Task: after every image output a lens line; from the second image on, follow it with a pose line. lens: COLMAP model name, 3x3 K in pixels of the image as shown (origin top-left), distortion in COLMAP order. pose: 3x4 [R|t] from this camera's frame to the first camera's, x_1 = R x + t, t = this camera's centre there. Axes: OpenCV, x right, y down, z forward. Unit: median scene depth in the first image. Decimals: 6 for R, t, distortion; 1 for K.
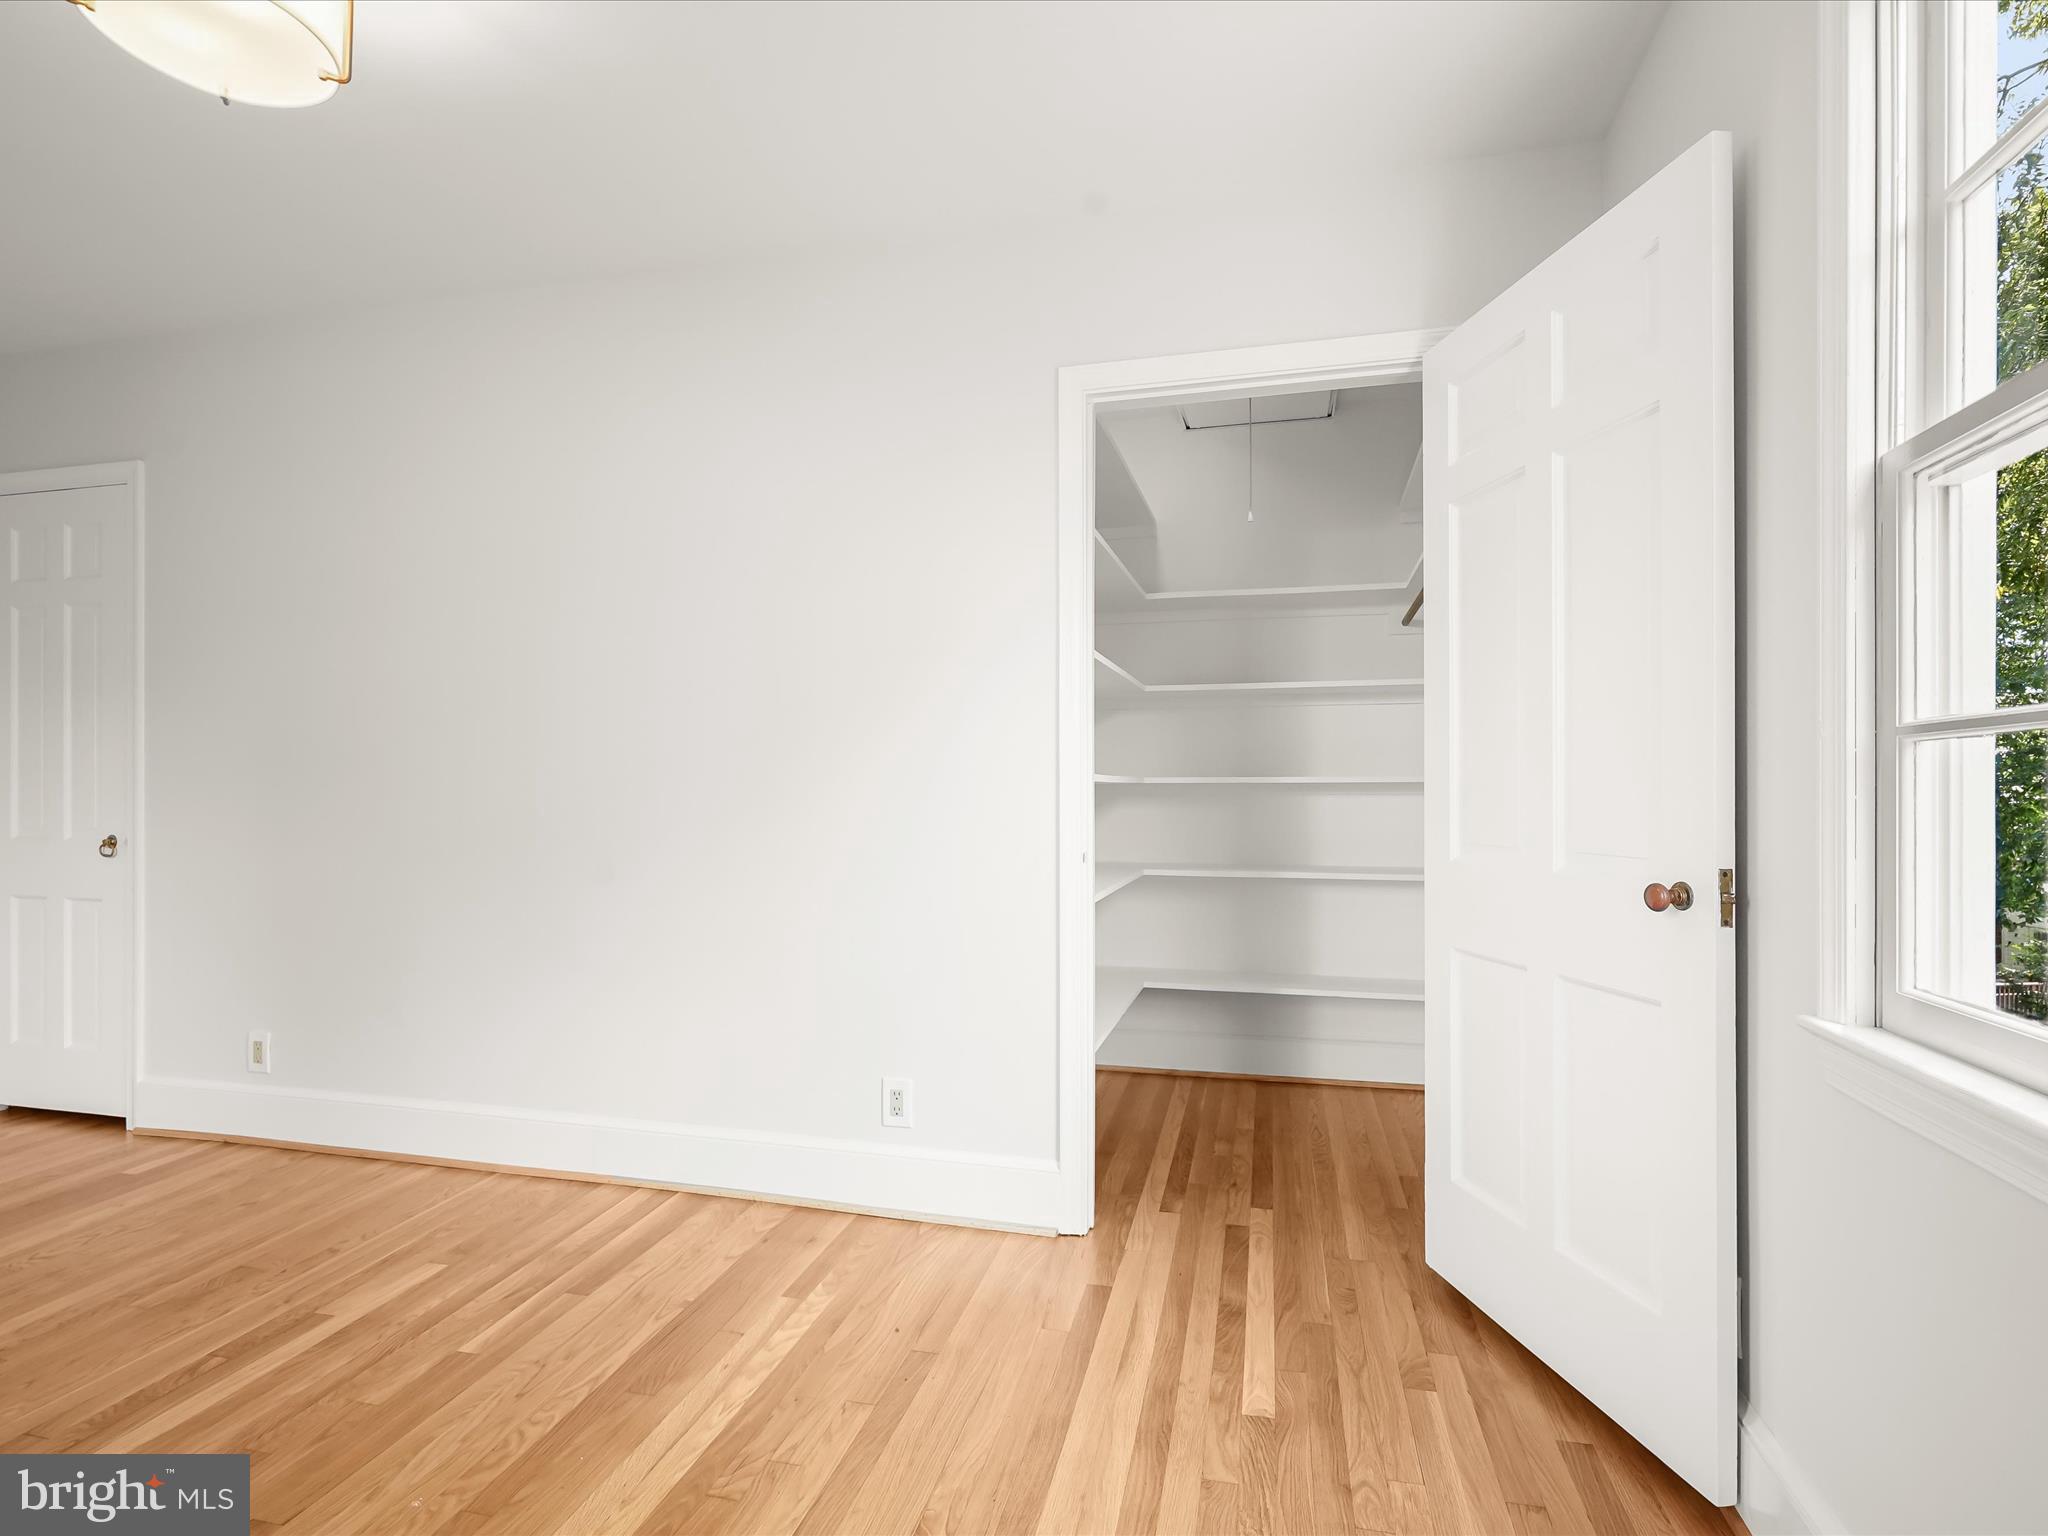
lens RADIAL K [[1067.1, 0, 1017.8], [0, 1067.1, 785.1], [0, 0, 1]] dist [0.000856, -0.000585]
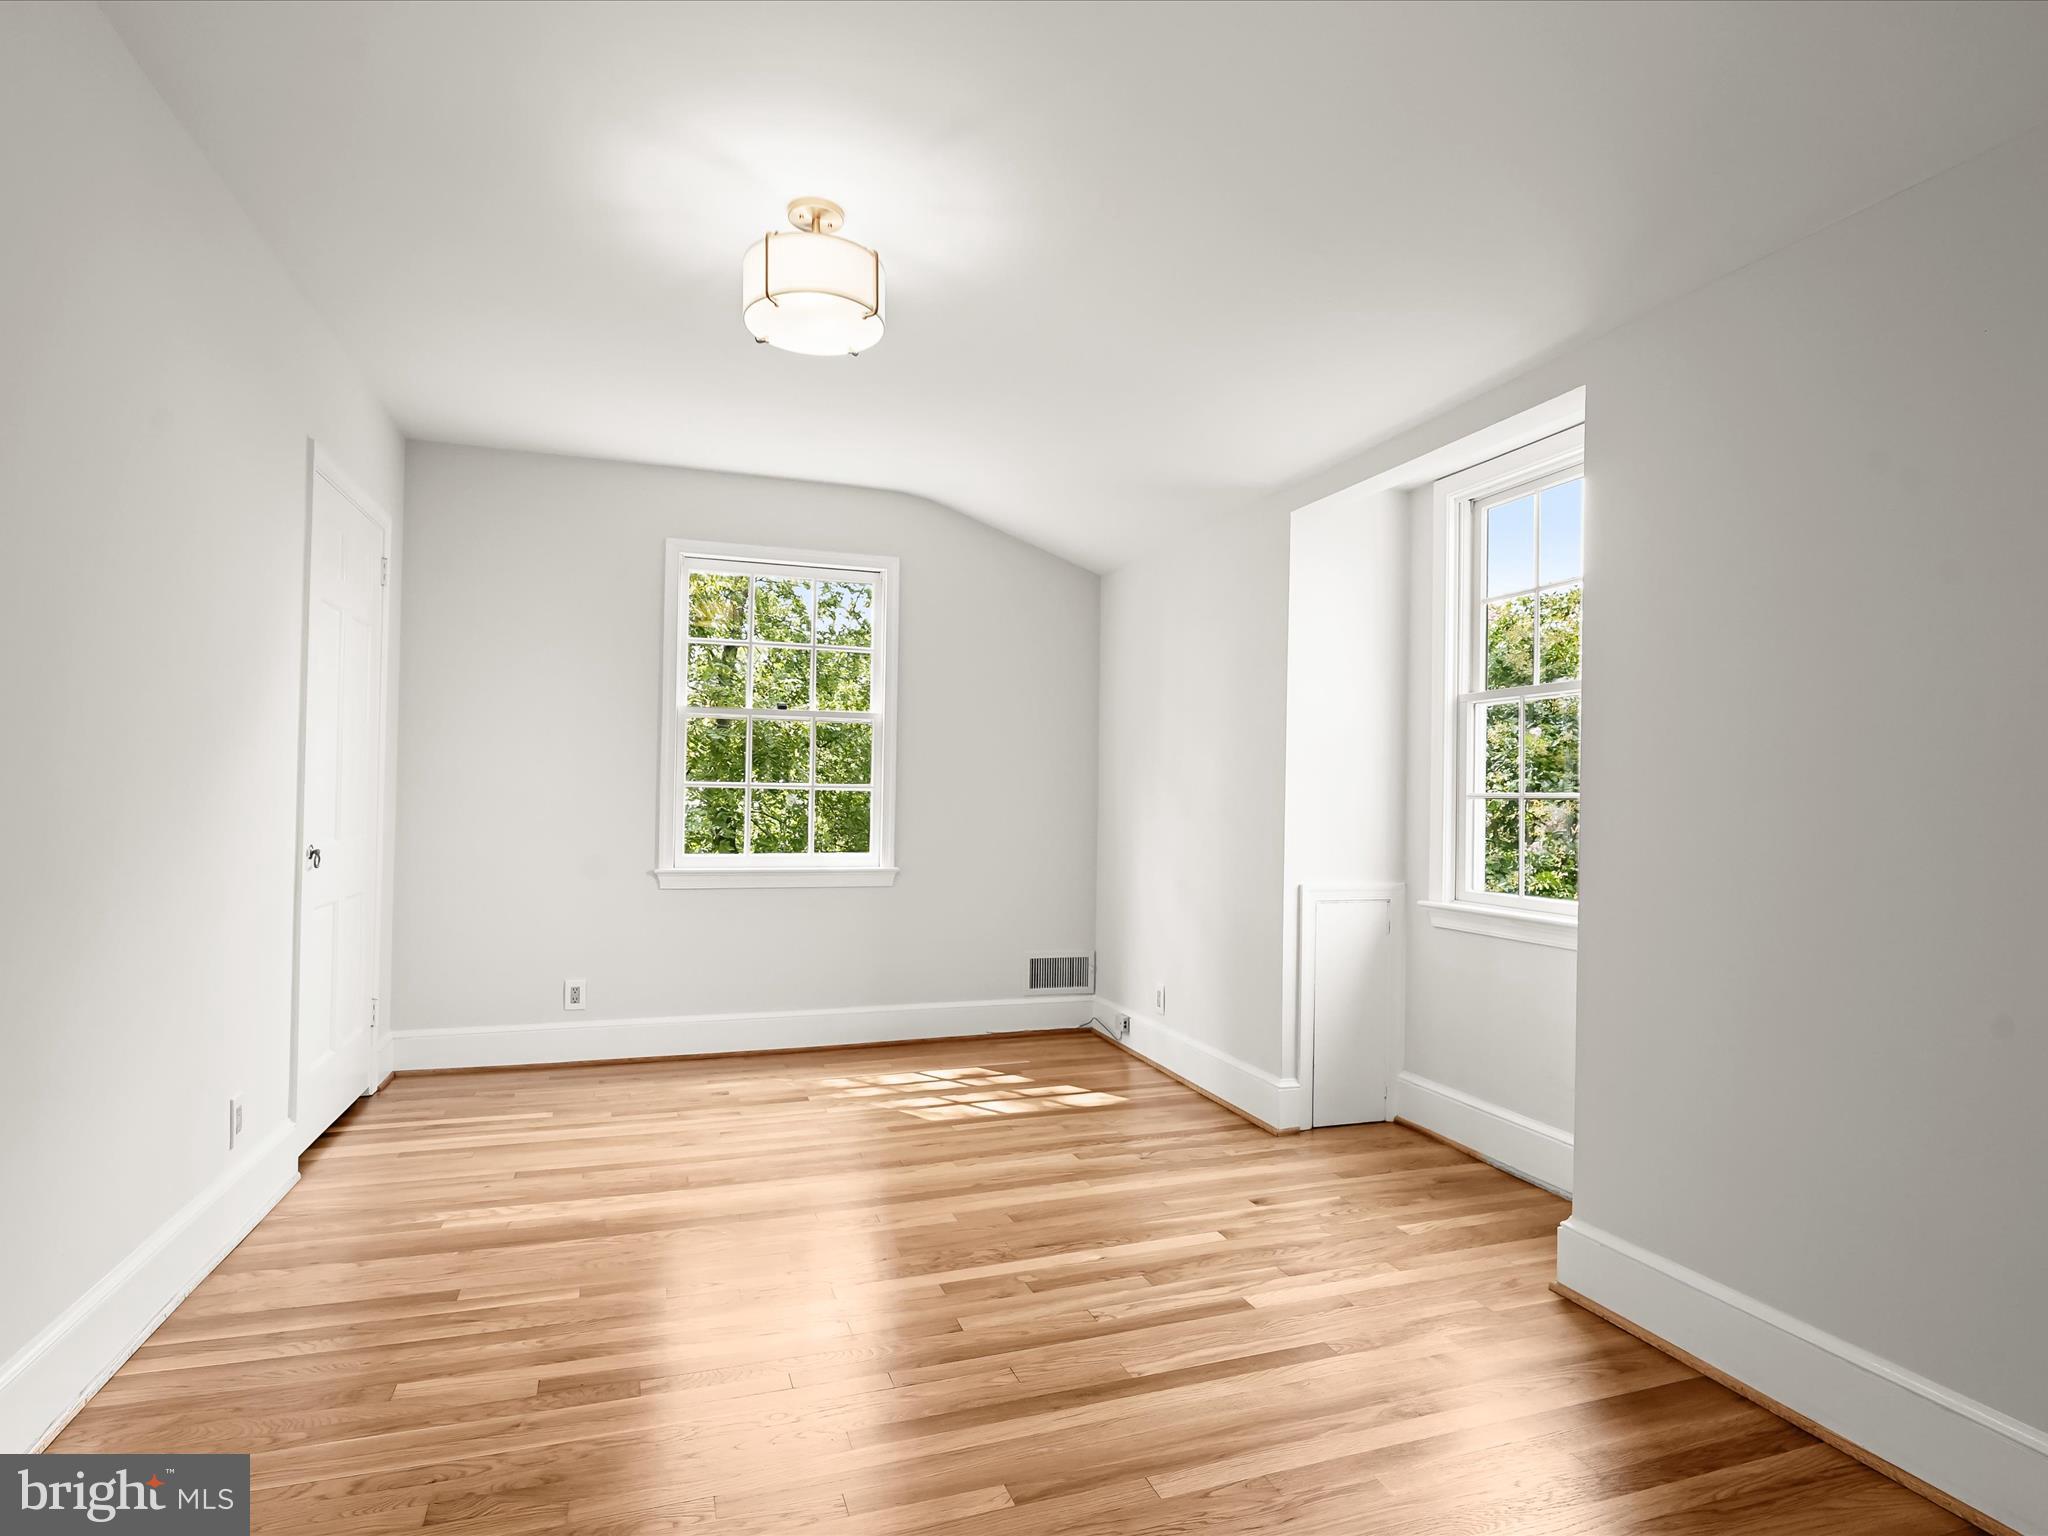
lens RADIAL K [[1067.1, 0, 1017.8], [0, 1067.1, 785.1], [0, 0, 1]] dist [0.000856, -0.000585]
pose [[-0.538183, -0.001207, 0.842827, -1.725124], [-0.023115, 0.999644, -0.013329, -0.011270], [-0.842511, -0.026655, -0.538019, 1.227442]]
